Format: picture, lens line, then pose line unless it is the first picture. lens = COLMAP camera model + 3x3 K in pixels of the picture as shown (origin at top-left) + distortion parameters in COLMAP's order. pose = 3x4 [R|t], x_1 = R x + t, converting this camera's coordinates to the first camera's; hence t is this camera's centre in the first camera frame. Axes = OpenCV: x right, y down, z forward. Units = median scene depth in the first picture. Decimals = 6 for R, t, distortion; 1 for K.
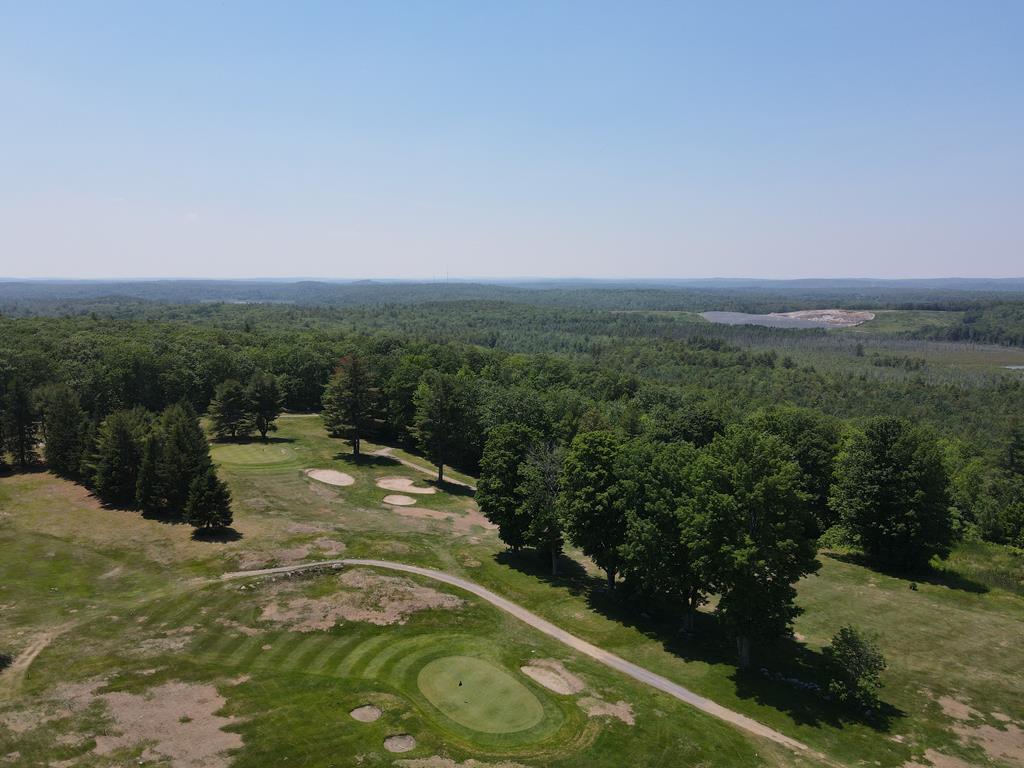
lens RADIAL K [[752.4, 0, 502.3], [0, 752.4, 379.7], [0, 0, 1]] dist [0.017111, -0.005386]
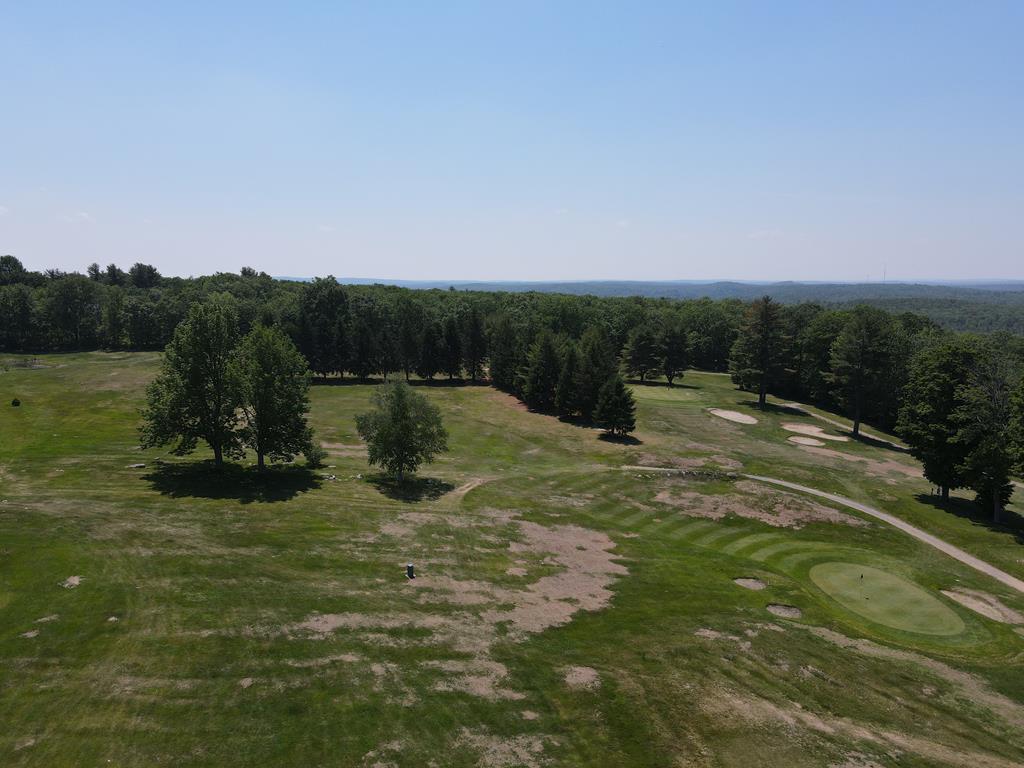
lens RADIAL K [[752.4, 0, 503.0], [0, 752.4, 377.9], [0, 0, 1]] dist [0.017111, -0.005386]
pose [[0.859749, 0.066357, -0.506387, 0.012370], [-0.068362, 0.997553, 0.014655, 0.109852], [0.506120, 0.022018, 0.862182, -0.003513]]
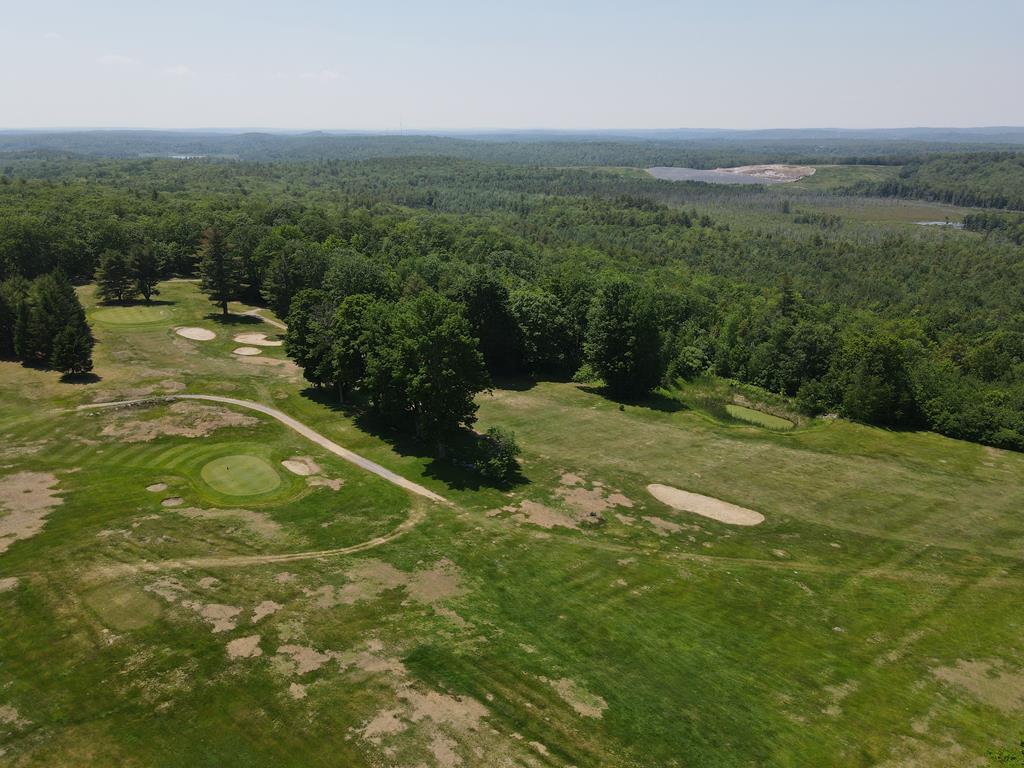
lens RADIAL K [[752.4, 0, 497.4], [0, 752.4, 378.9], [0, 0, 1]] dist [0.017111, -0.005386]
pose [[0.998952, -0.015637, 0.043022, 0.255046], [0.007401, 0.982653, 0.185303, -0.023131], [-0.045174, -0.184791, 0.981739, -0.267883]]
